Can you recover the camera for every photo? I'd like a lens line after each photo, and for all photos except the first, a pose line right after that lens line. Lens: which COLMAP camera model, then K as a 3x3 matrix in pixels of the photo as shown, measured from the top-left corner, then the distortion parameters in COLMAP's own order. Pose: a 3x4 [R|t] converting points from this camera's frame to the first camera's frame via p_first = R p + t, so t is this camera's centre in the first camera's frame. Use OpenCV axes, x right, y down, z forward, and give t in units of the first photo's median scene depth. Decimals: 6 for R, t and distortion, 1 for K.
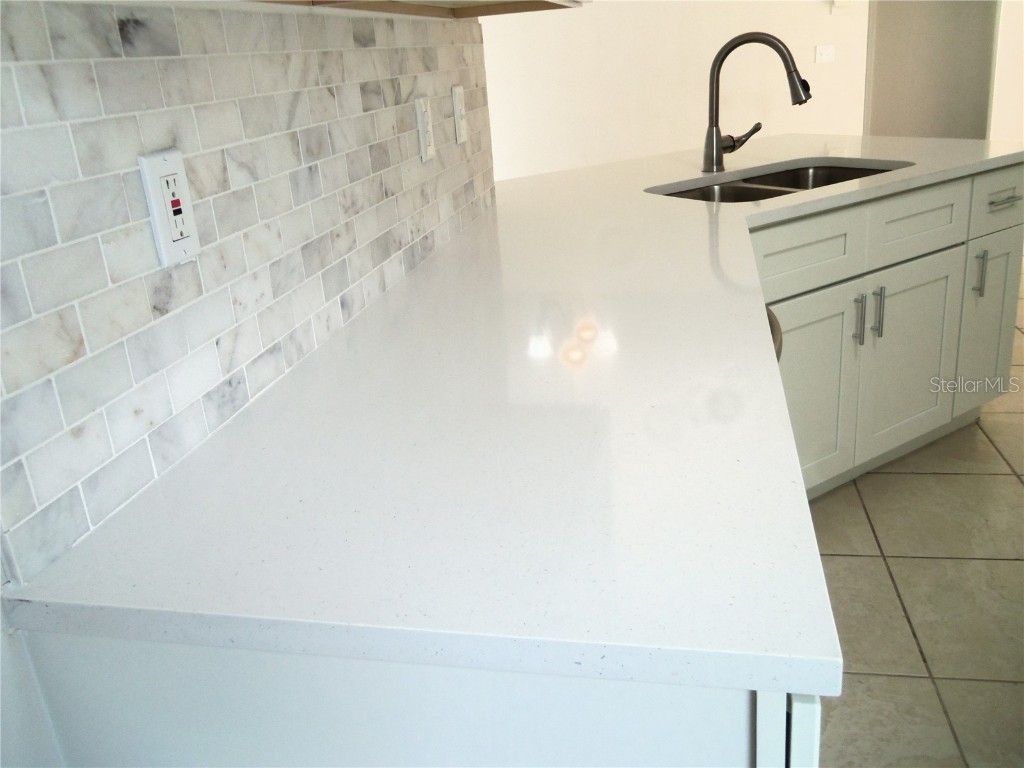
lens RADIAL K [[857.1, 0, 493.5], [0, 857.1, 363.4], [0, 0, 1]] dist [-0.027802, 0.022075]
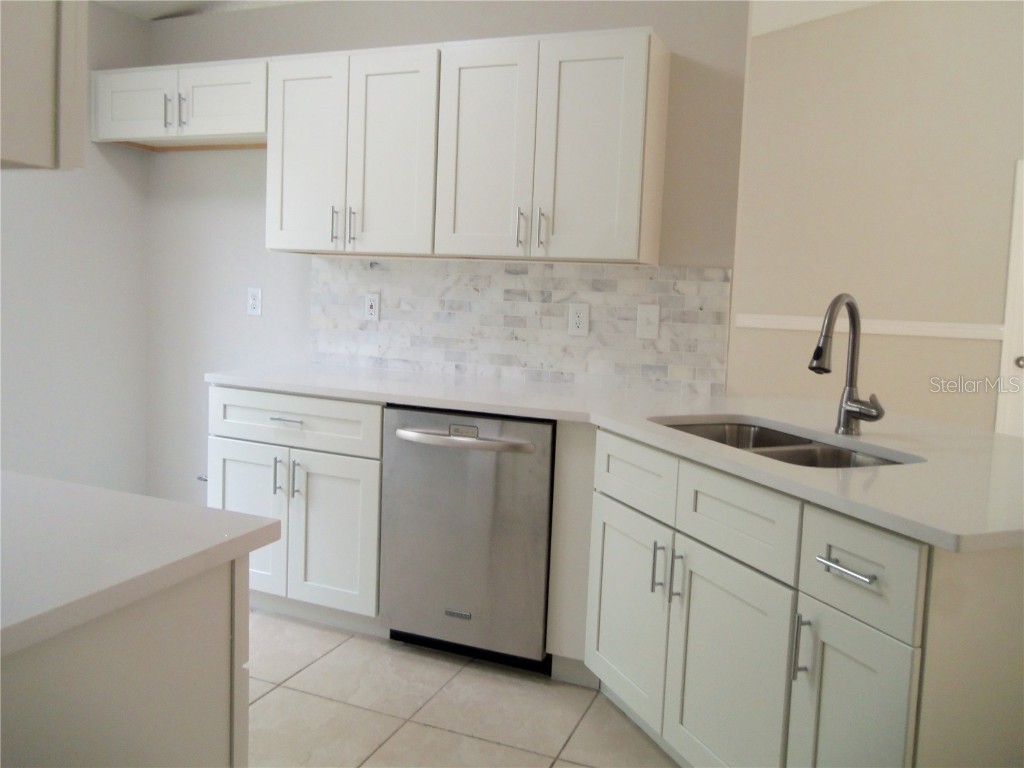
lens RADIAL K [[857.1, 0, 504.6], [0, 857.1, 367.9], [0, 0, 1]] dist [-0.027802, 0.022075]
pose [[-0.184433, 0.168607, -0.968275, 1.468053], [-0.354973, 0.907249, 0.225595, -0.447268], [0.916503, 0.385319, -0.107476, 0.900090]]
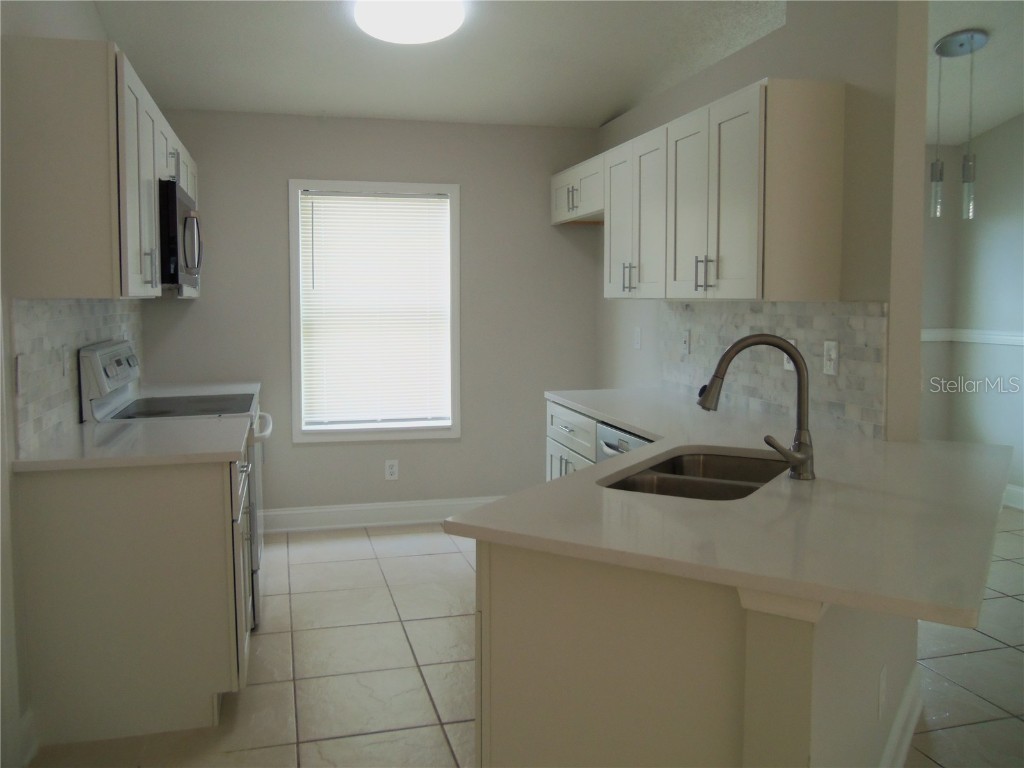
lens RADIAL K [[857.1, 0, 502.8], [0, 857.1, 370.0], [0, 0, 1]] dist [-0.027802, 0.022075]
pose [[-0.890303, 0.126619, -0.437411, 1.108501], [-0.074687, 0.906954, 0.414556, -0.819364], [0.449202, 0.401749, -0.798007, 1.862182]]
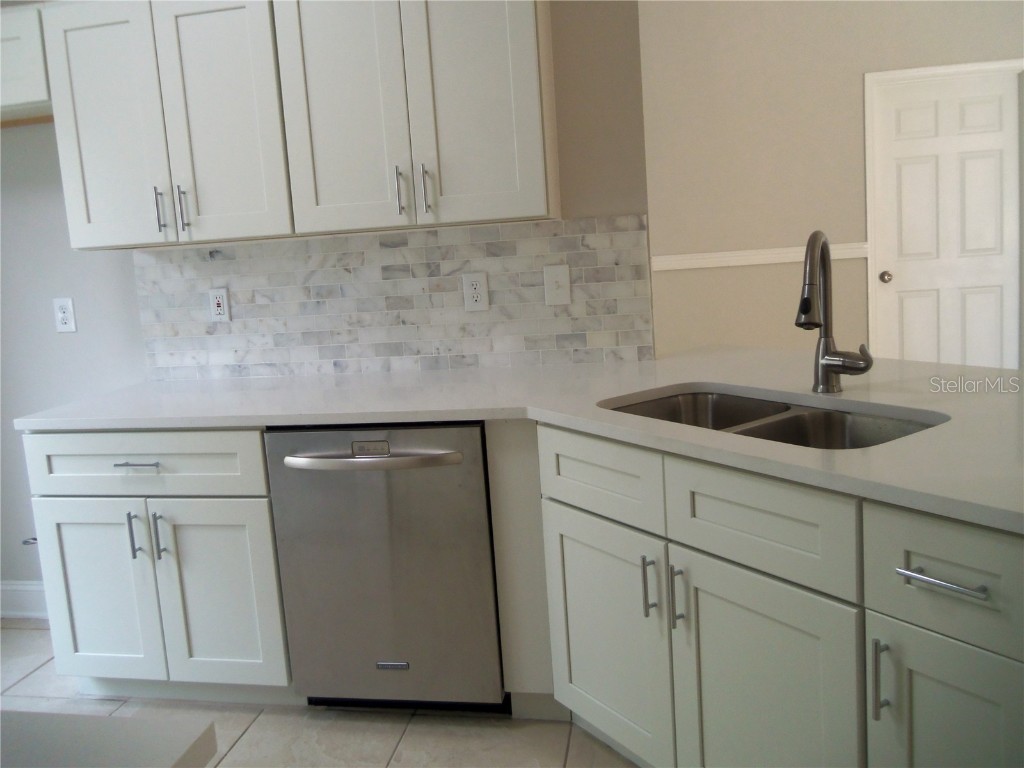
lens RADIAL K [[855.5, 0, 505.4], [0, 855.5, 363.0], [0, 0, 1]] dist [-0.022226, 0.016480]
pose [[0.034072, 0.221068, -0.974663, 1.244557], [-0.275132, 0.939622, 0.203503, -0.403261], [0.960803, 0.261227, 0.092837, 0.773154]]
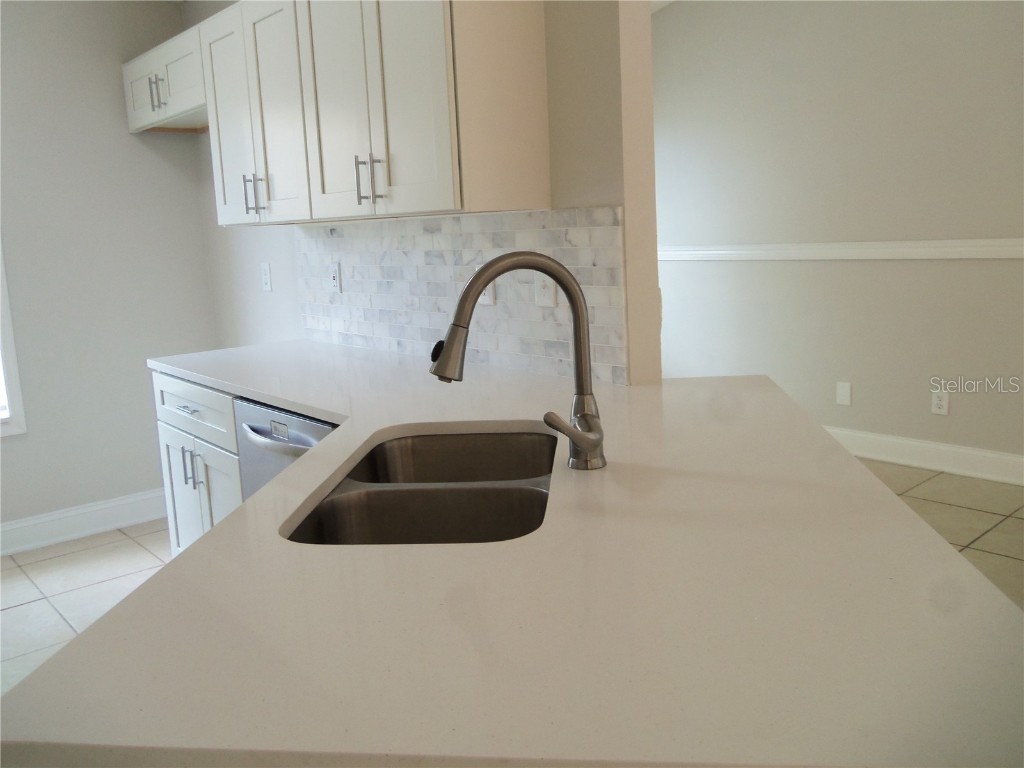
lens RADIAL K [[857.1, 0, 506.5], [0, 857.1, 368.7], [0, 0, 1]] dist [-0.027802, 0.022075]
pose [[-0.592283, 0.242706, -0.768306, 0.892951], [-0.178687, 0.890242, 0.418975, -0.639824], [0.785666, 0.385438, -0.483907, 1.490121]]
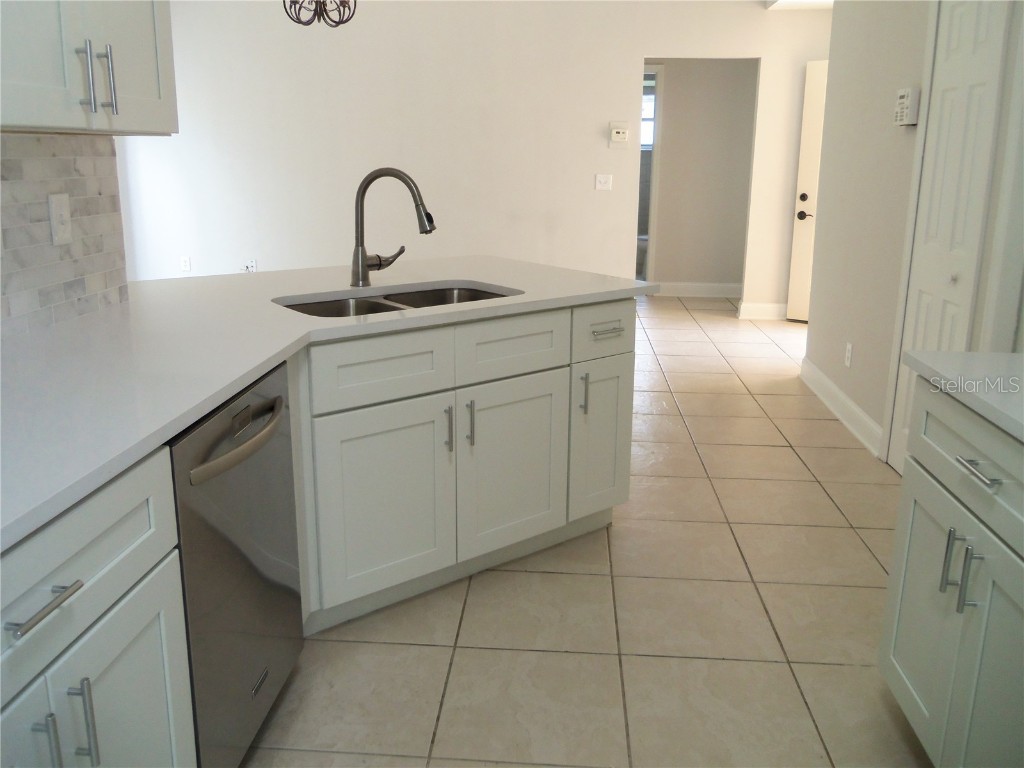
lens RADIAL K [[857.1, 0, 496.5], [0, 857.1, 365.7], [0, 0, 1]] dist [-0.027802, 0.022075]
pose [[0.987873, 0.066147, 0.140465, 0.345889], [-0.051464, 0.993065, -0.105708, -0.018451], [-0.146484, 0.097197, 0.984426, -0.123473]]
